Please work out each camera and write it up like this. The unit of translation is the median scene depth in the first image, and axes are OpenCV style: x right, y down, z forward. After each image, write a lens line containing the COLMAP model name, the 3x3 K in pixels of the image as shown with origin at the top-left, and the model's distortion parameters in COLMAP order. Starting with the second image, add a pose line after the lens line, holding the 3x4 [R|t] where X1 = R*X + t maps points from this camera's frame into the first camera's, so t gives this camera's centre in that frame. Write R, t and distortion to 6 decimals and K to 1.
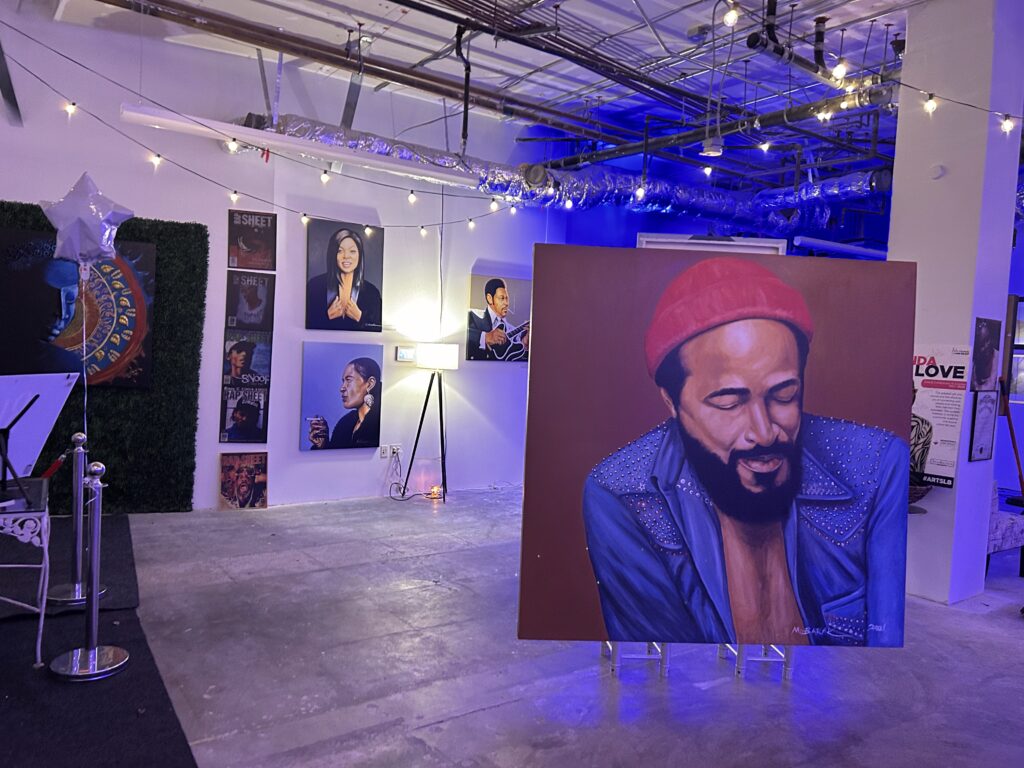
lens RADIAL K [[778.8, 0, 481.7], [0, 778.8, 394.9], [0, 0, 1]] dist [0.053196, -0.068452]
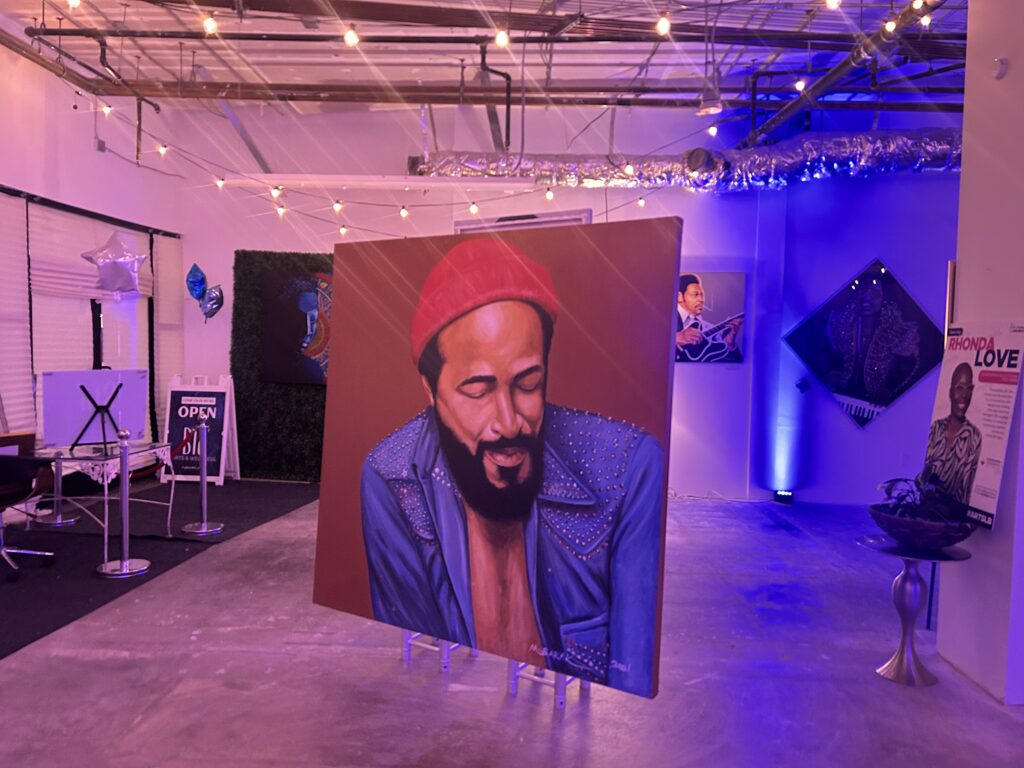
lens RADIAL K [[778.8, 0, 509.6], [0, 778.8, 386.2], [0, 0, 1]] dist [0.053196, -0.068452]
pose [[0.788406, 0.000460, -0.615155, 0.921788], [-0.019337, 0.999524, -0.024036, 0.026089], [0.614851, 0.030846, 0.788040, 0.278146]]
